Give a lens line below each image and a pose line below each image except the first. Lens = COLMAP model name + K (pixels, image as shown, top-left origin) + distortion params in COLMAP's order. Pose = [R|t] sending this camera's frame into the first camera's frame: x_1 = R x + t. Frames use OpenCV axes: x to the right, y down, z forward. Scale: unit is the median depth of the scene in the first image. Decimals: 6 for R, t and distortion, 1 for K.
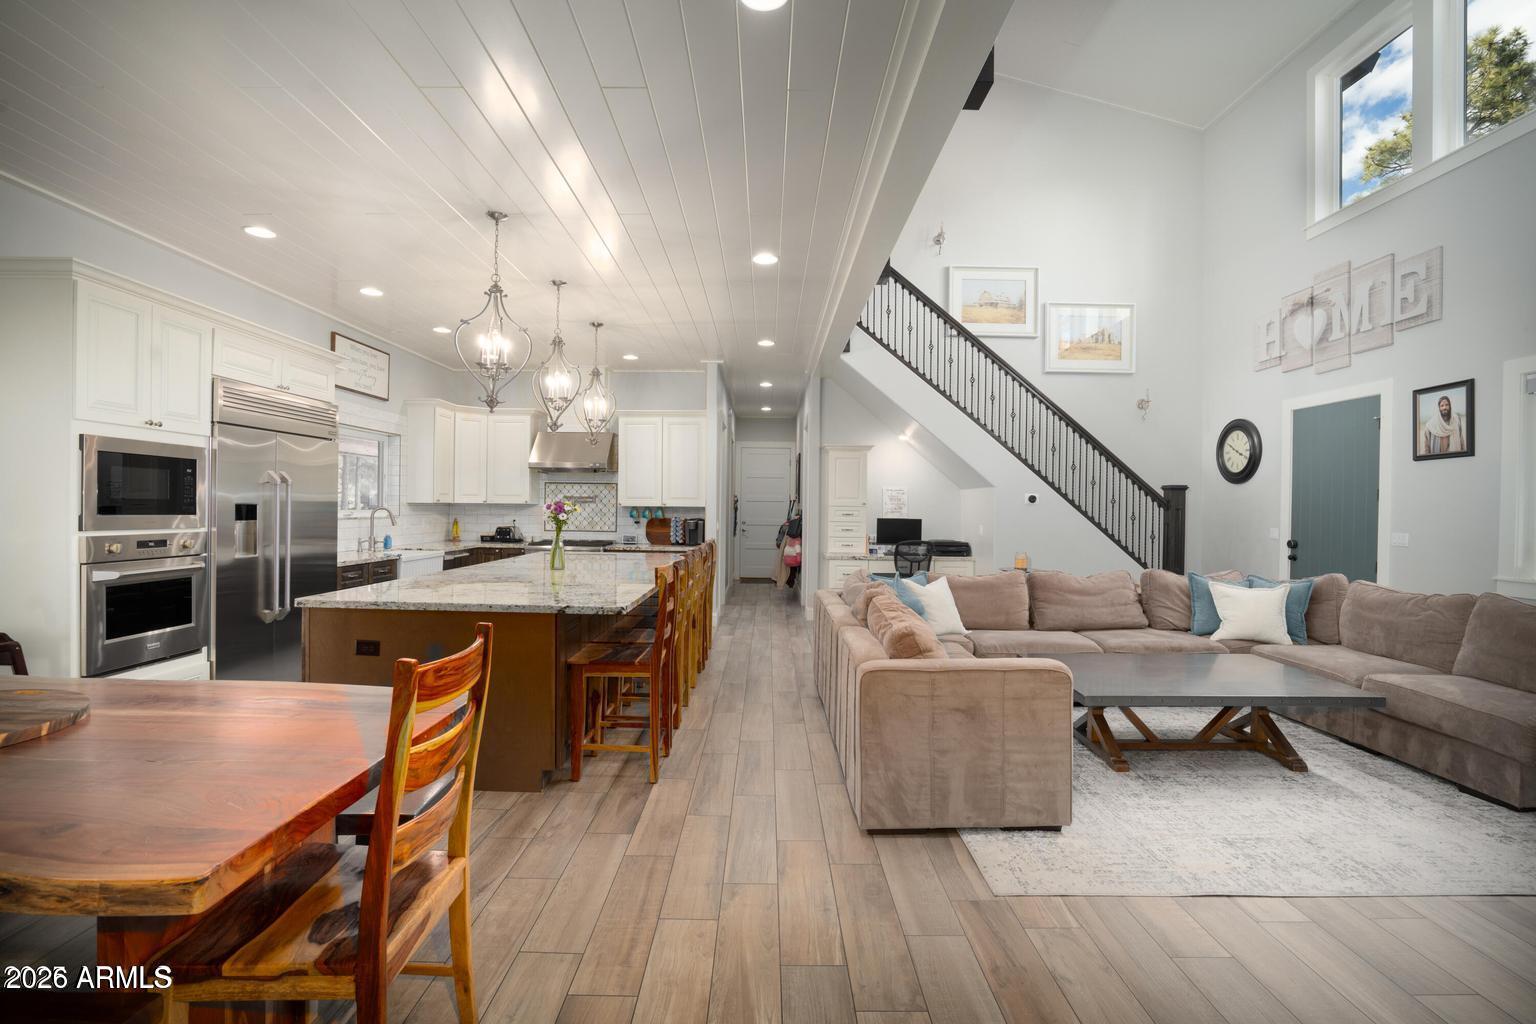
lens RADIAL K [[703.3, 0, 764.3], [0, 703.3, 507.5], [0, 0, 1]] dist [-0.058347, 0.020878]
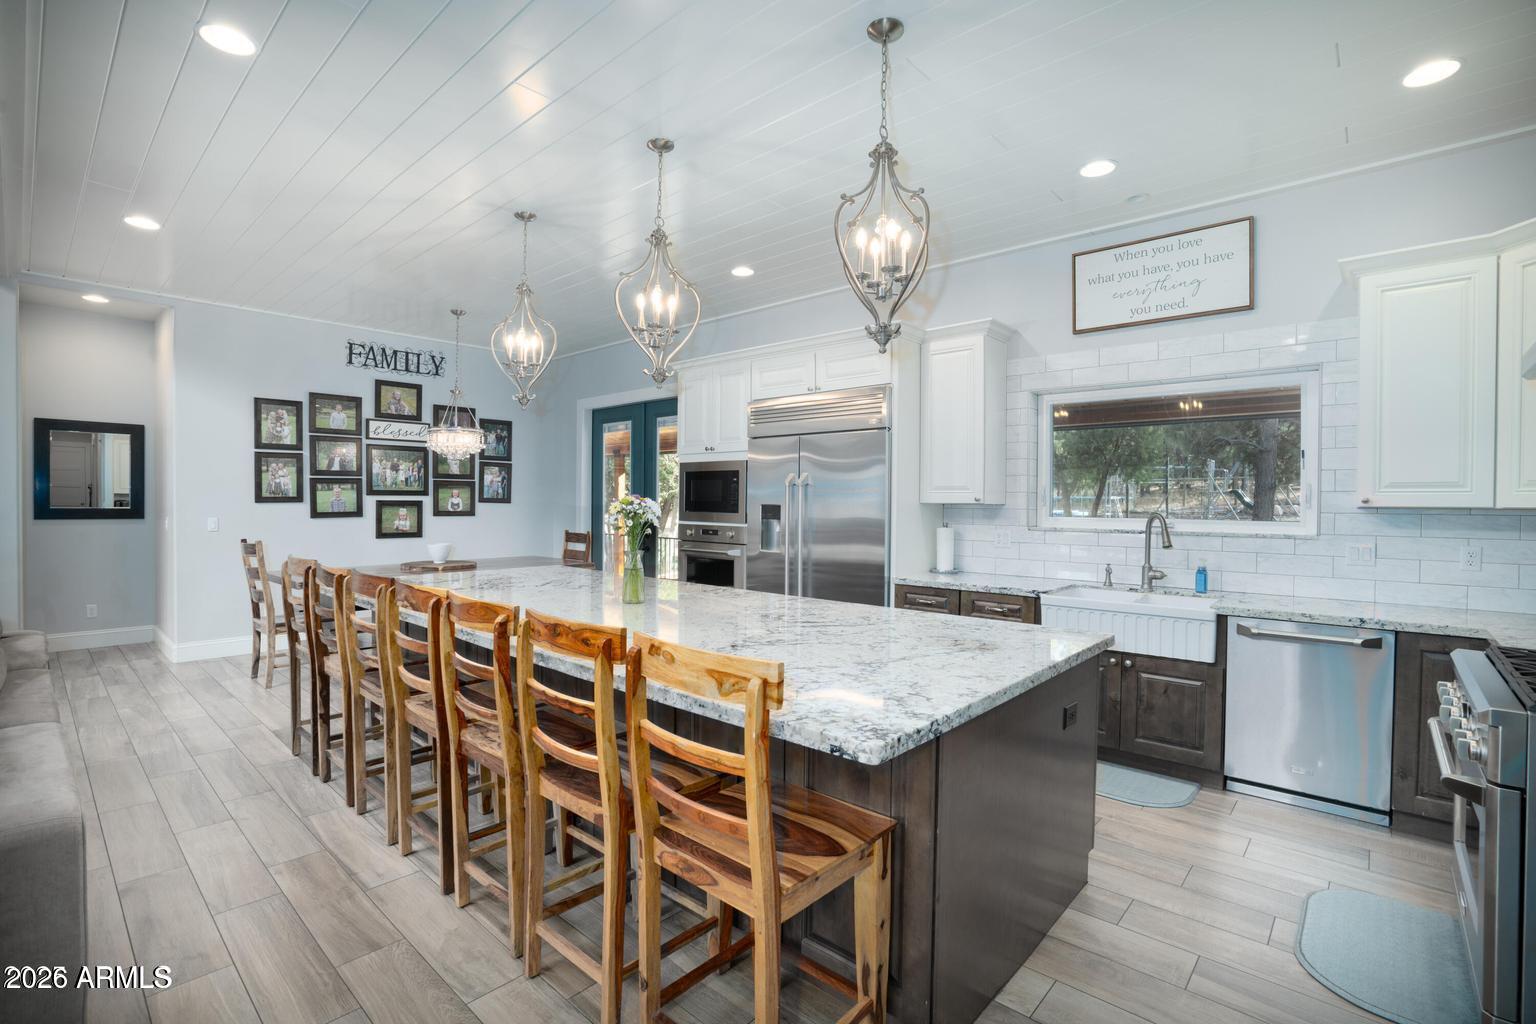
lens RADIAL K [[703.3, 0, 764.8], [0, 703.3, 511.9], [0, 0, 1]] dist [-0.058347, 0.020878]
pose [[-0.669173, -0.008571, -0.743058, 0.075178], [-0.017856, 0.999830, 0.004548, 0.001103], [0.742892, 0.016312, -0.669212, 1.110952]]
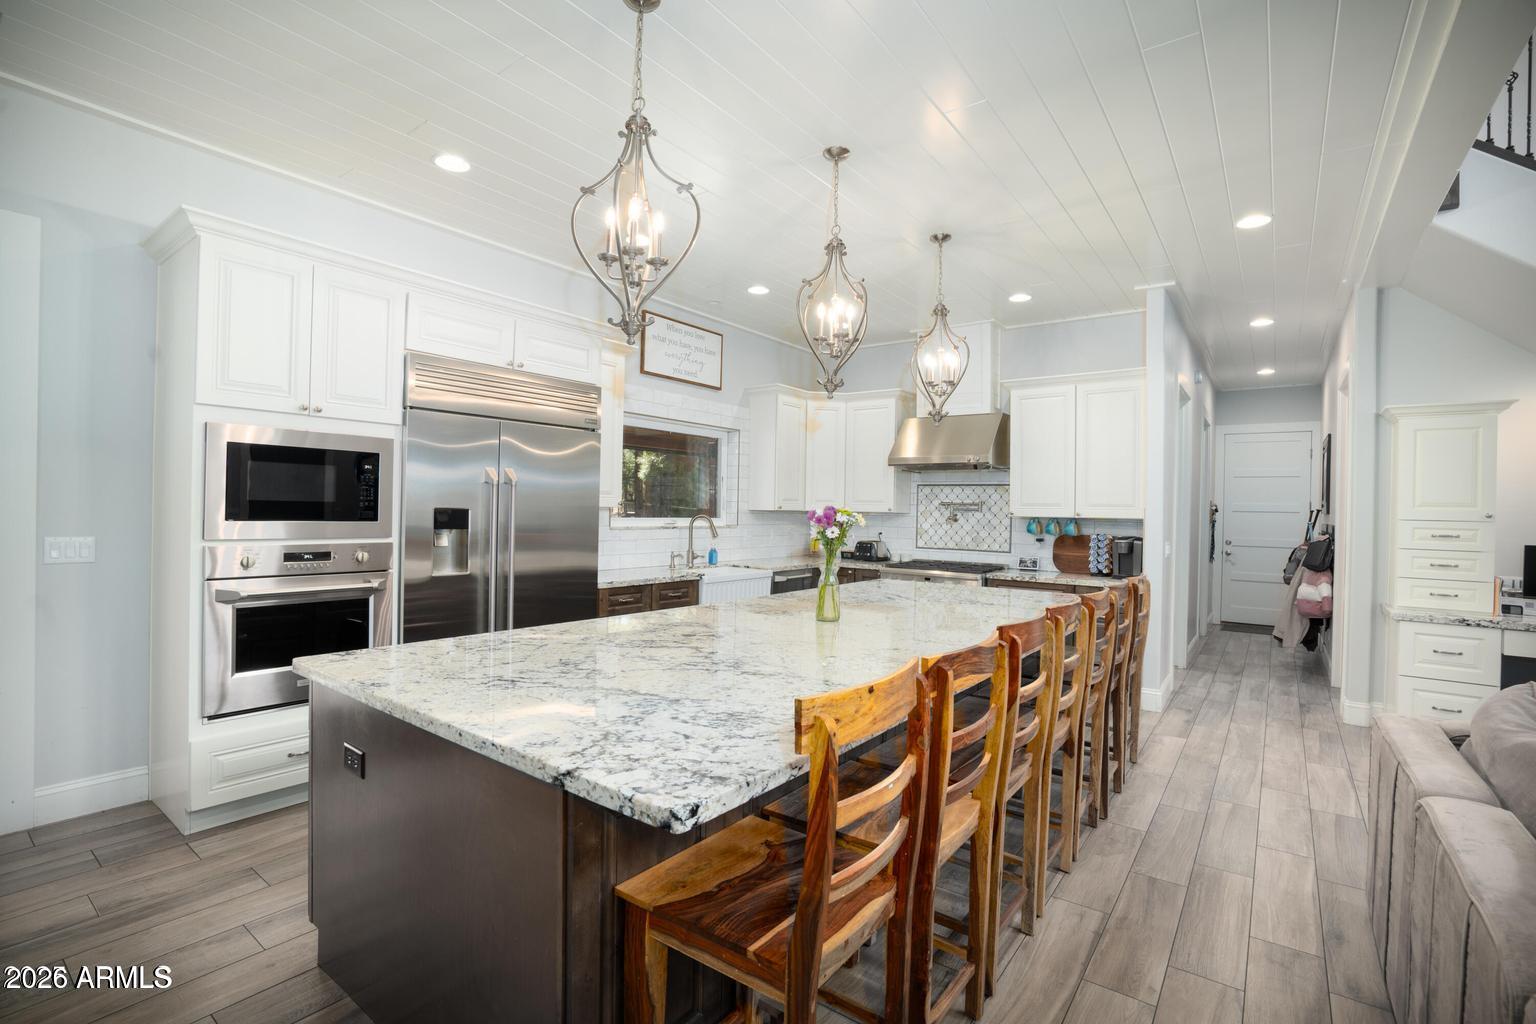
lens RADIAL K [[703.3, 0, 765.3], [0, 703.3, 511.3], [0, 0, 1]] dist [-0.058347, 0.020878]
pose [[0.802829, 0.004255, -0.596194, 0.015343], [-0.009700, 0.999935, -0.005926, -0.000581], [0.596130, 0.010540, 0.802818, 0.352993]]
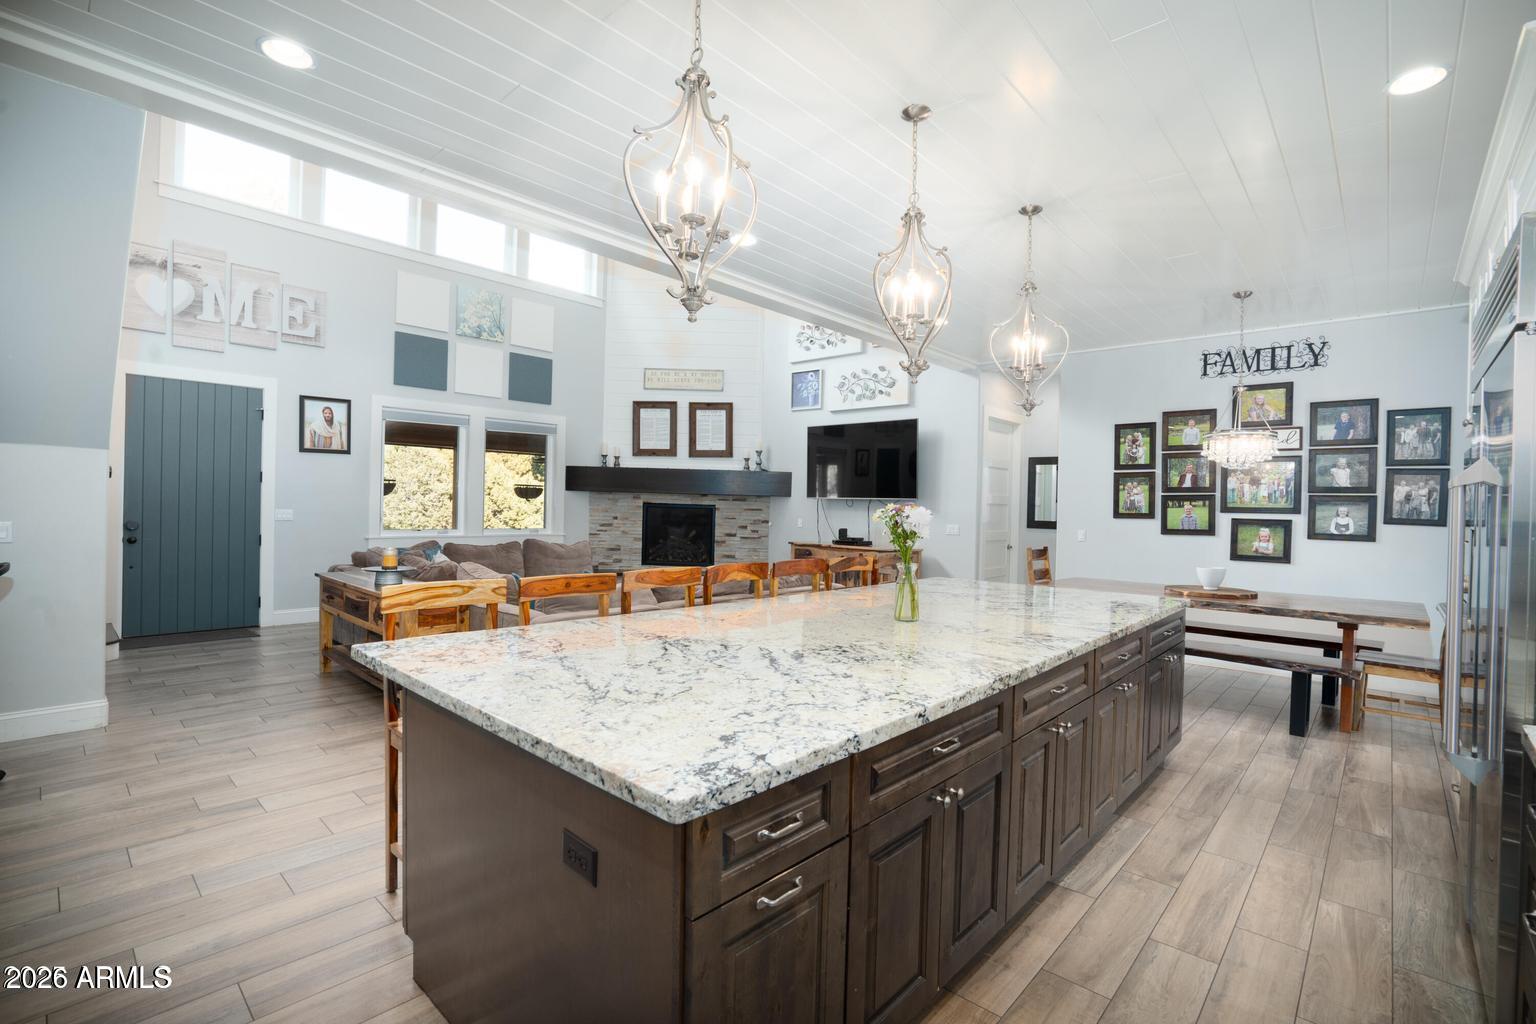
lens RADIAL K [[703.3, 0, 764.9], [0, 703.3, 510.4], [0, 0, 1]] dist [-0.058347, 0.020878]
pose [[-0.736915, -0.034497, 0.675104, -0.440958], [-0.031861, 0.999360, 0.016289, -0.006543], [-0.675234, -0.009506, -0.737542, 1.110683]]
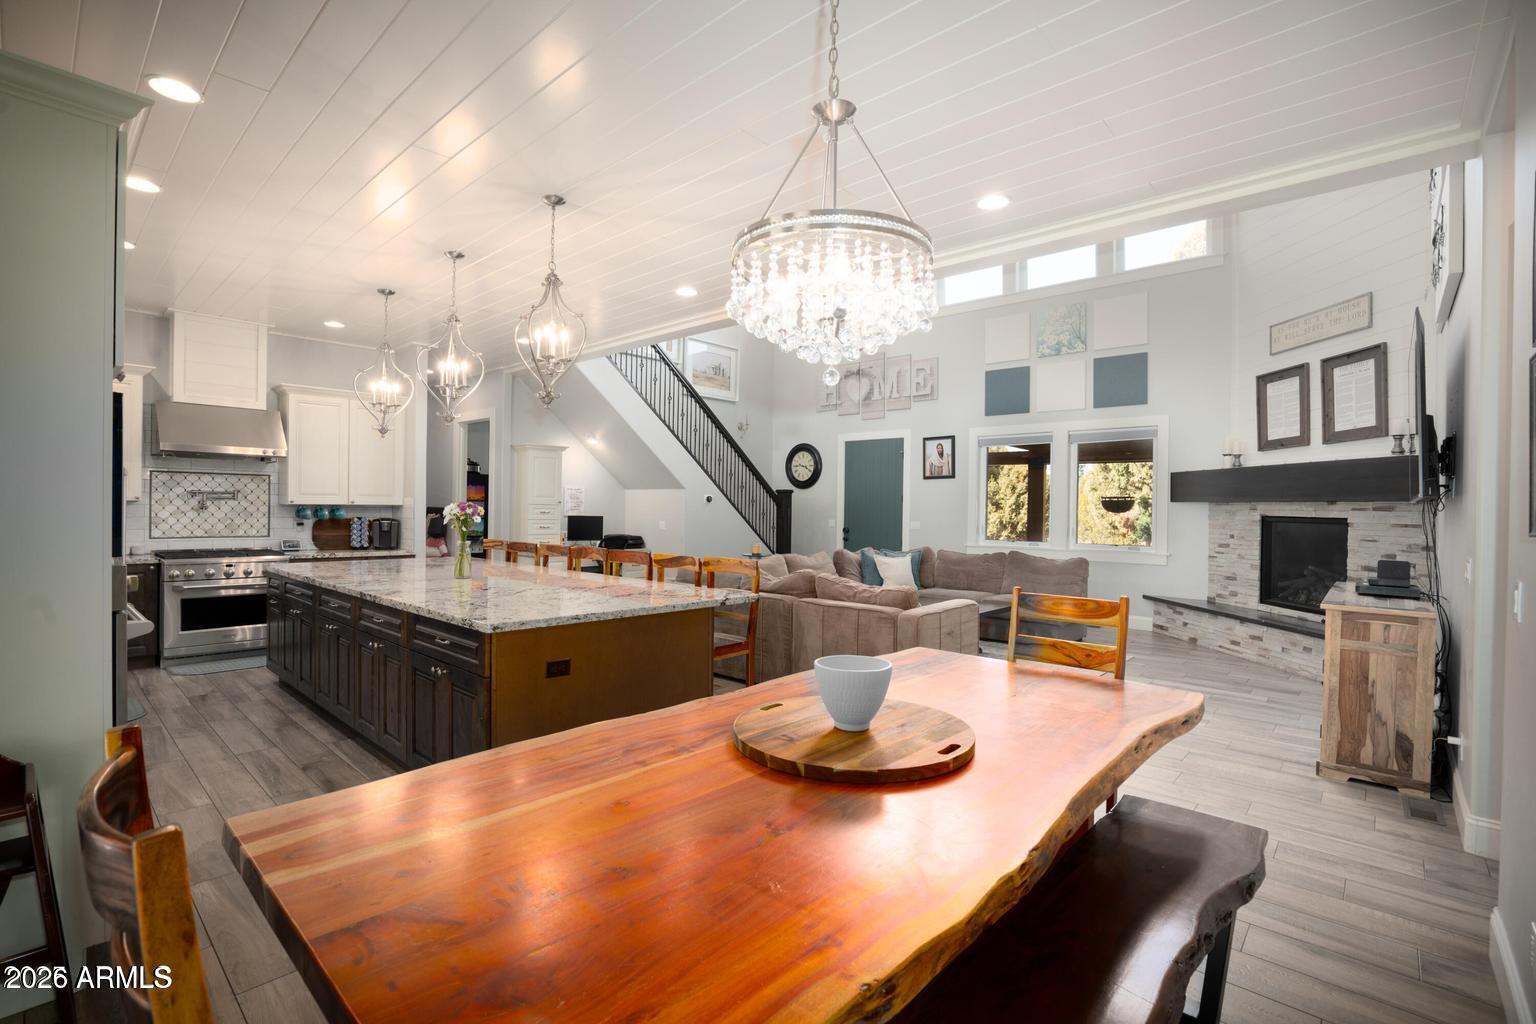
lens RADIAL K [[703.3, 0, 766.7], [0, 703.3, 507.3], [0, 0, 1]] dist [-0.058347, 0.020878]
pose [[0.669939, -0.002859, 0.742410, -0.509838], [-0.004143, 0.999963, 0.007590, -0.007728], [-0.742404, -0.008161, 0.669902, 0.086801]]
